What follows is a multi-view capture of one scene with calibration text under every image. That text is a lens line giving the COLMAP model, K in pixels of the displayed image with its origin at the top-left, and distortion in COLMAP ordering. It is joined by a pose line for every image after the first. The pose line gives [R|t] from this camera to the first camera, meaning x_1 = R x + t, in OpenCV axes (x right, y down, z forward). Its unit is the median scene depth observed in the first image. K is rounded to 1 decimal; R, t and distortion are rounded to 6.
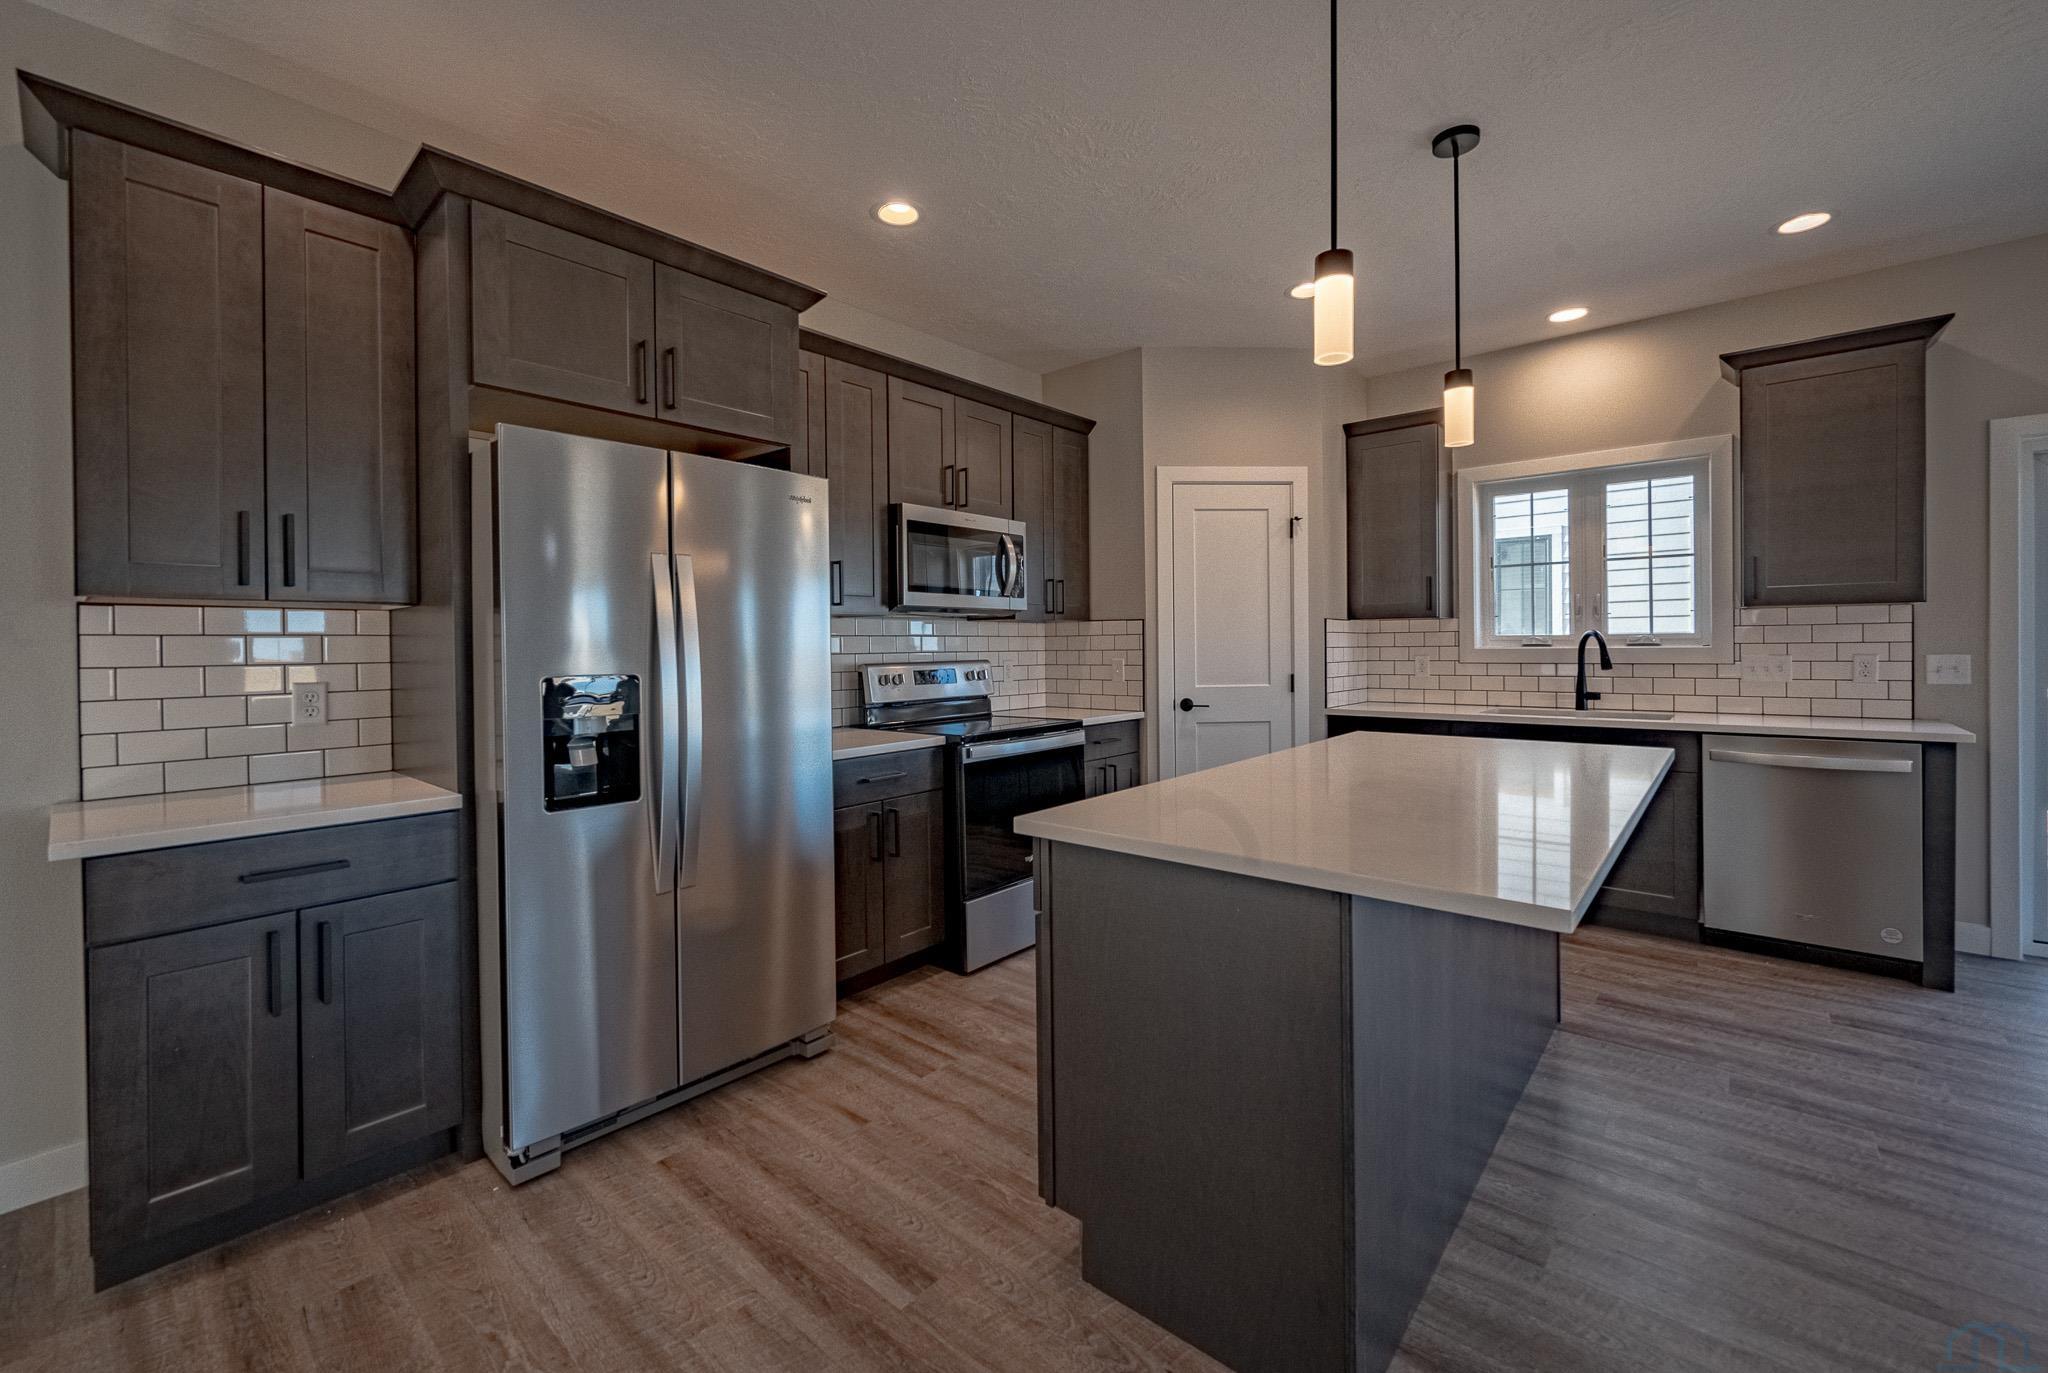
lens RADIAL K [[831.5, 0, 1041.1], [0, 831.5, 649.4], [0, 0, 1]] dist [-0.011561, 0.000511]
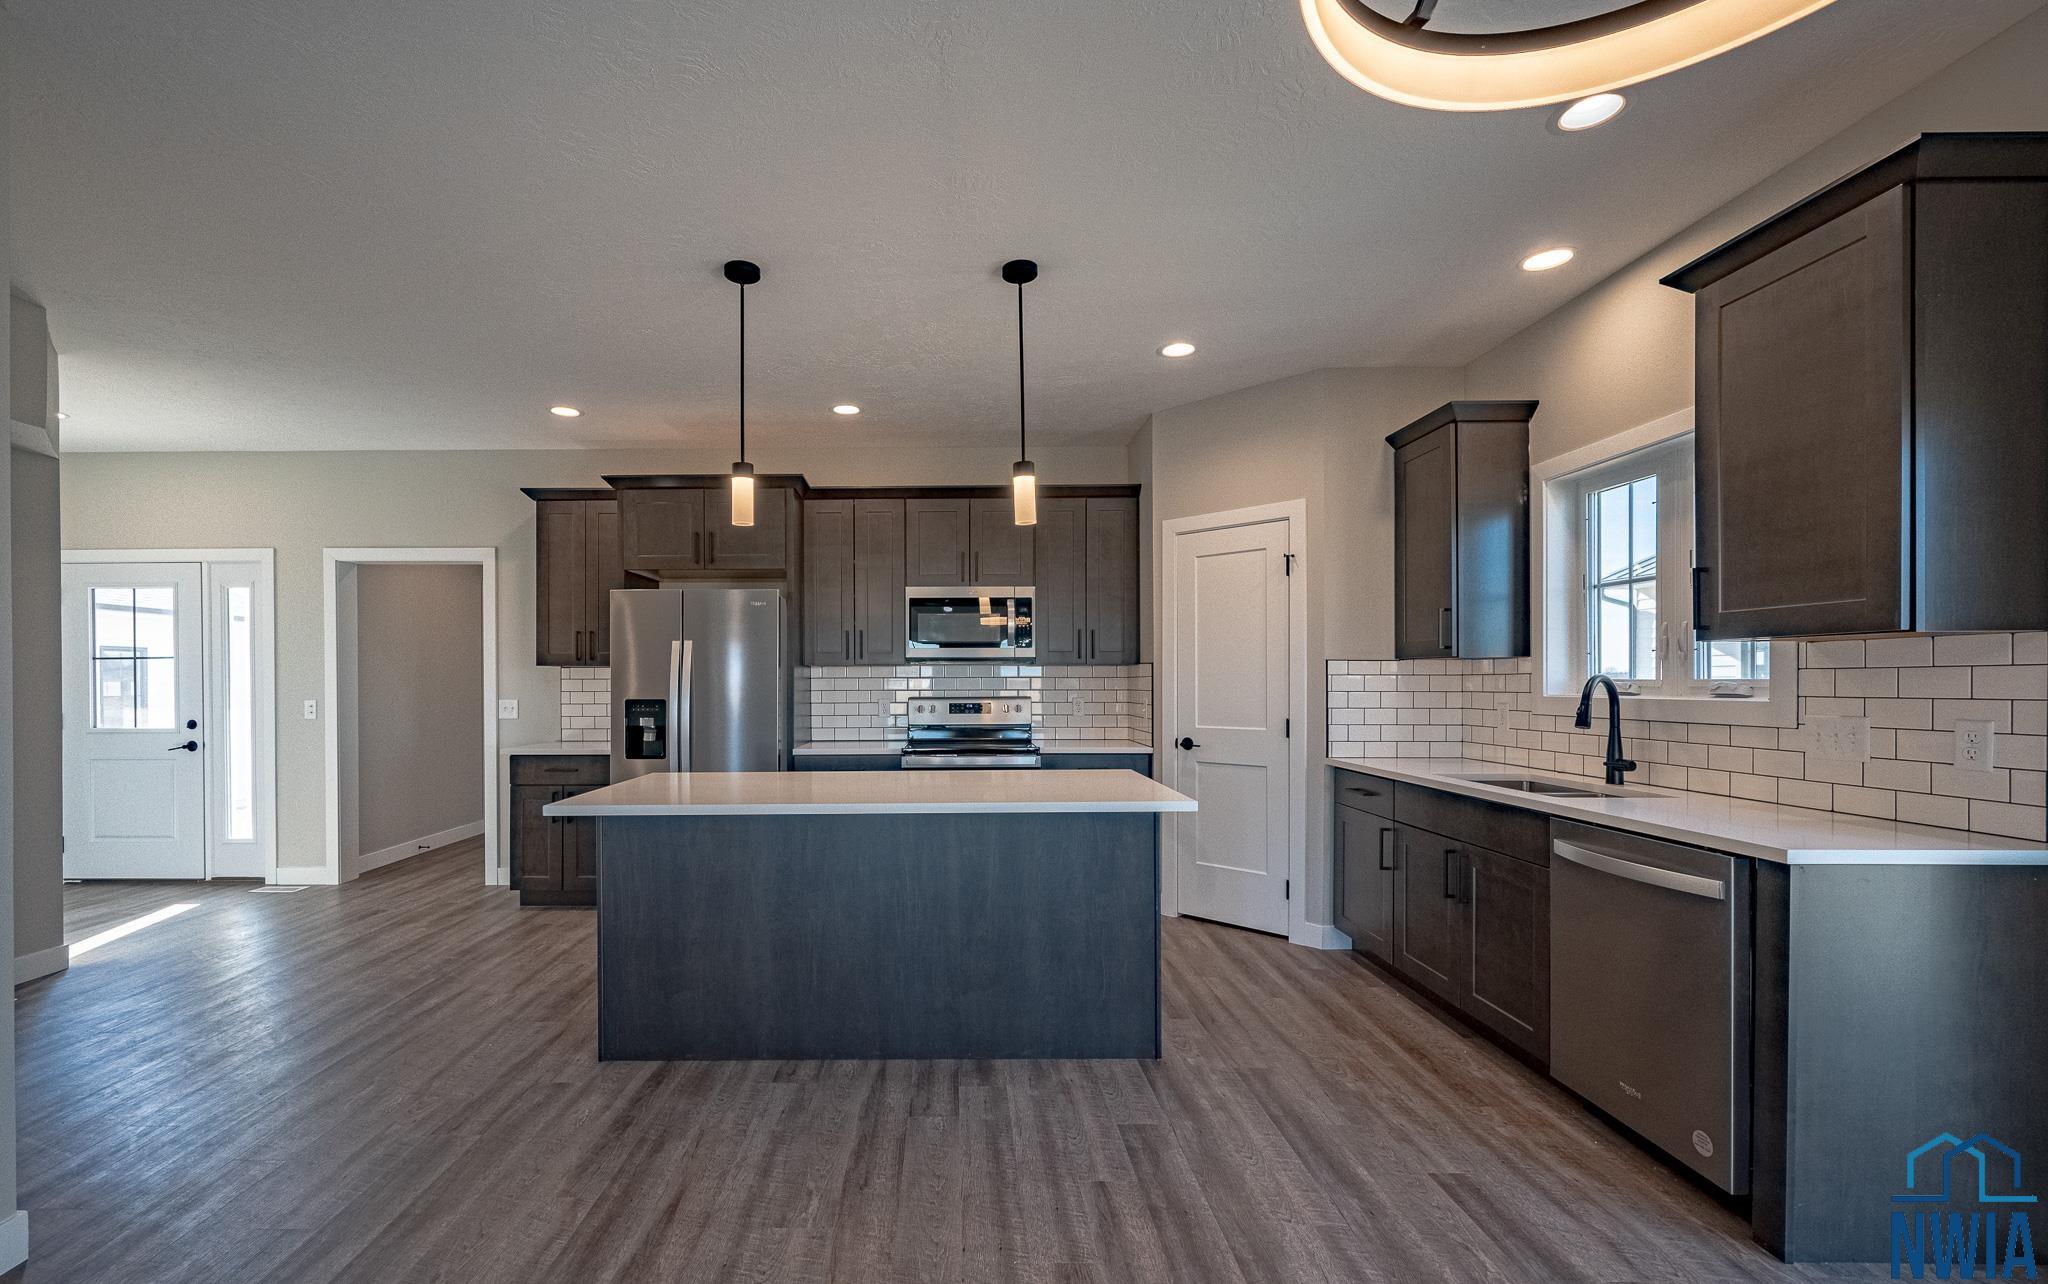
lens RADIAL K [[858.8, 0, 950.3], [0, 858.8, 683.4], [0, 0, 1]] dist [-0.012082, -0.000048]
pose [[0.648502, 0.010087, -0.761146, 0.822626], [-0.008633, 0.999945, 0.005896, -0.013683], [0.761164, 0.002748, 0.648554, 0.069895]]
